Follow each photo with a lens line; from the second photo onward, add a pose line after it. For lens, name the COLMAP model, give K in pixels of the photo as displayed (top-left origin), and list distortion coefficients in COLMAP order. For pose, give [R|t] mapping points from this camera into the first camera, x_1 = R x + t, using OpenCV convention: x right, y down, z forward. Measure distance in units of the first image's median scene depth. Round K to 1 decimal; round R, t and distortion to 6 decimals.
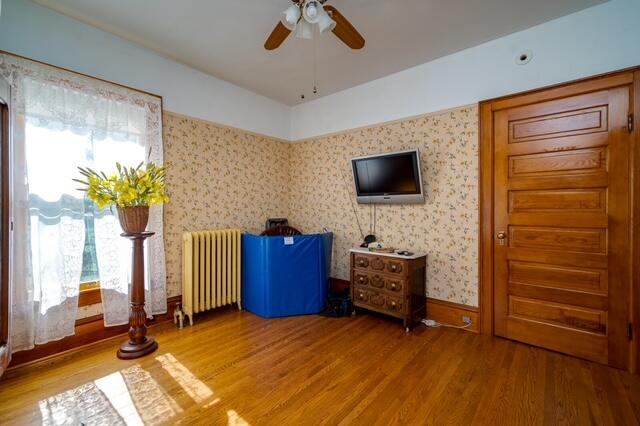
lens RADIAL K [[277.1, 0, 324.4], [0, 277.1, 210.3], [0, 0, 1]] dist [0.001982, -0.000003]
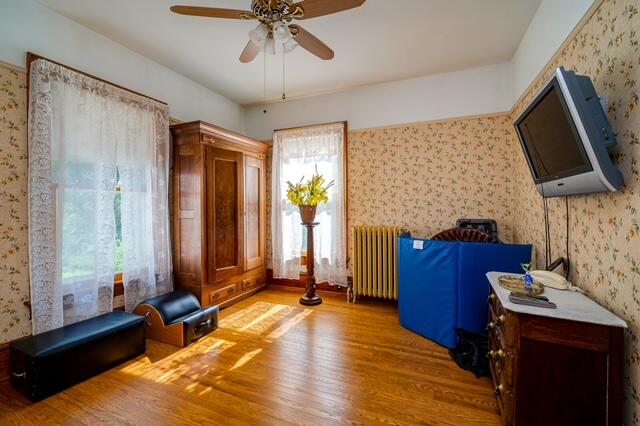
lens RADIAL K [[277.1, 0, 323.1], [0, 277.1, 211.0], [0, 0, 1]] dist [0.001982, -0.000003]
pose [[0.293116, 0.010282, -0.956022, 0.653734], [-0.007911, 0.999934, 0.008329, 0.004596], [0.956044, 0.005122, 0.293178, 0.532688]]
